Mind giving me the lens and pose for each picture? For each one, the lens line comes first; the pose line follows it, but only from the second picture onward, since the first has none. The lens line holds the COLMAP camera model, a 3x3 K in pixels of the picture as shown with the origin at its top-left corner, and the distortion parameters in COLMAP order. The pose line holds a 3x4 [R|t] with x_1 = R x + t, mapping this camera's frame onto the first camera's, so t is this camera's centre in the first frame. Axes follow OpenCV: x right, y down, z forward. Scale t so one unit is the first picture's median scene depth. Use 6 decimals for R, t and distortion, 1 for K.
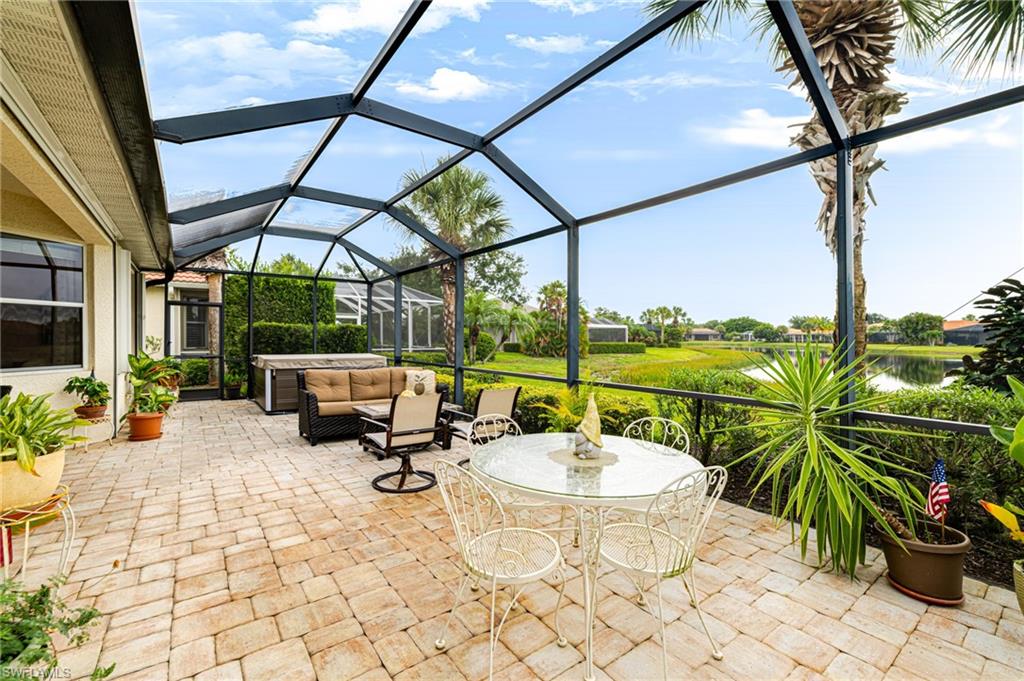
lens RADIAL K [[435.5, 0, 512.8], [0, 435.5, 331.1], [0, 0, 1]] dist [0.003877, -0.000004]
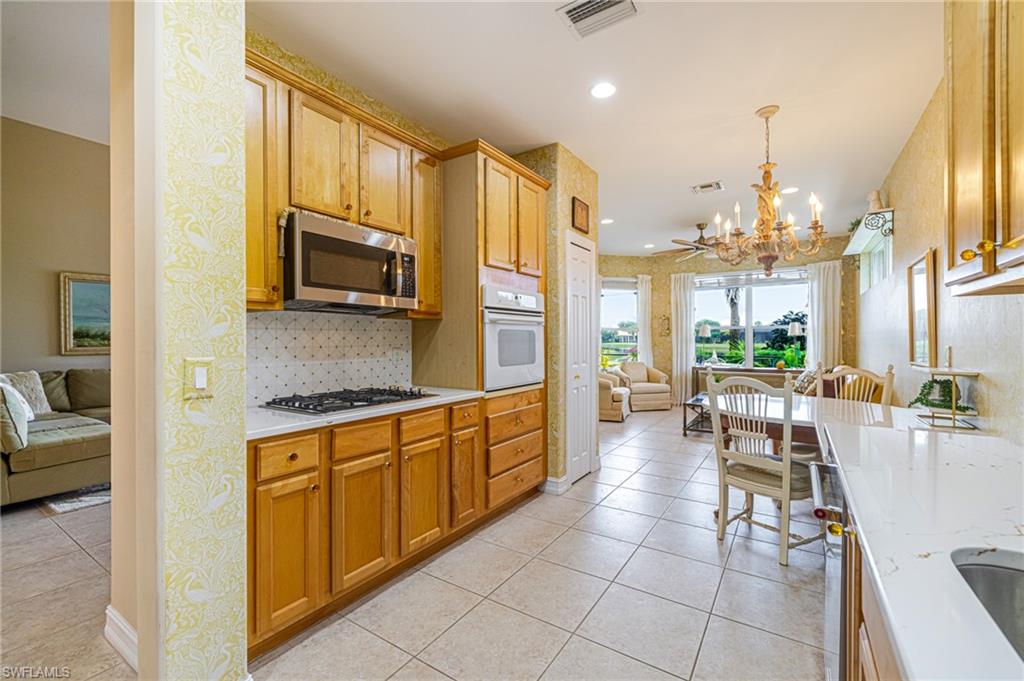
lens RADIAL K [[435.5, 0, 506.8], [0, 435.5, 337.9], [0, 0, 1]] dist [0.003877, -0.000004]
pose [[0.946296, -0.008381, 0.323192, -0.087831], [0.005371, 0.999933, 0.010206, -0.000945], [-0.323256, -0.007923, 0.946278, -0.067687]]
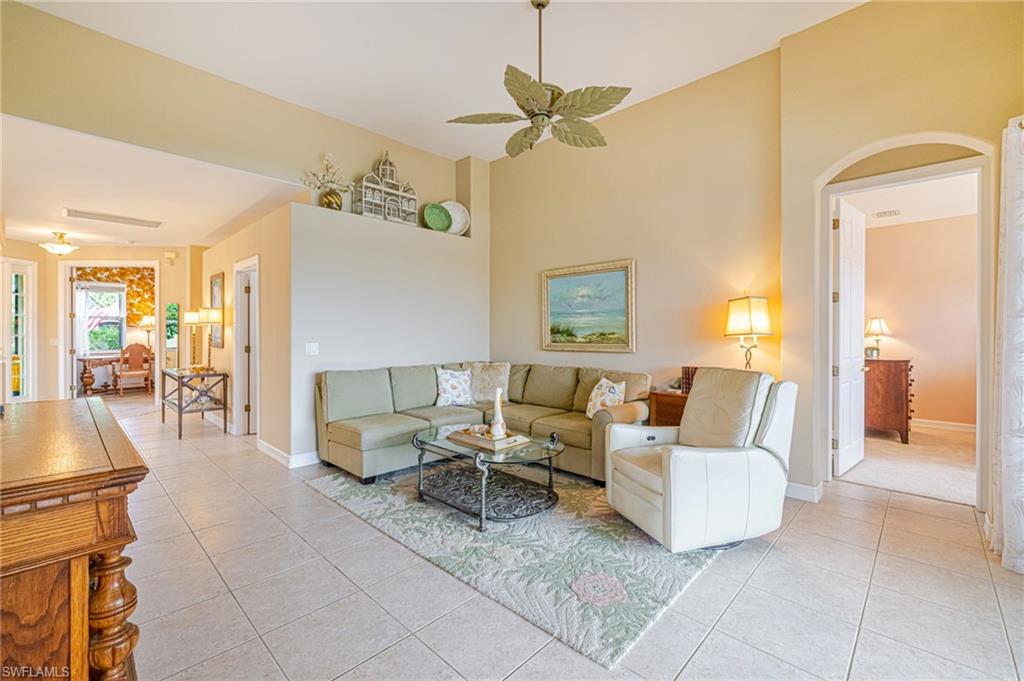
lens RADIAL K [[435.5, 0, 511.8], [0, 435.5, 335.2], [0, 0, 1]] dist [0.003877, -0.000004]
pose [[0.151971, -0.001760, -0.988383, -0.064736], [0.011371, 0.999935, -0.000032, -0.000503], [0.988320, -0.011234, 0.151981, -0.006866]]
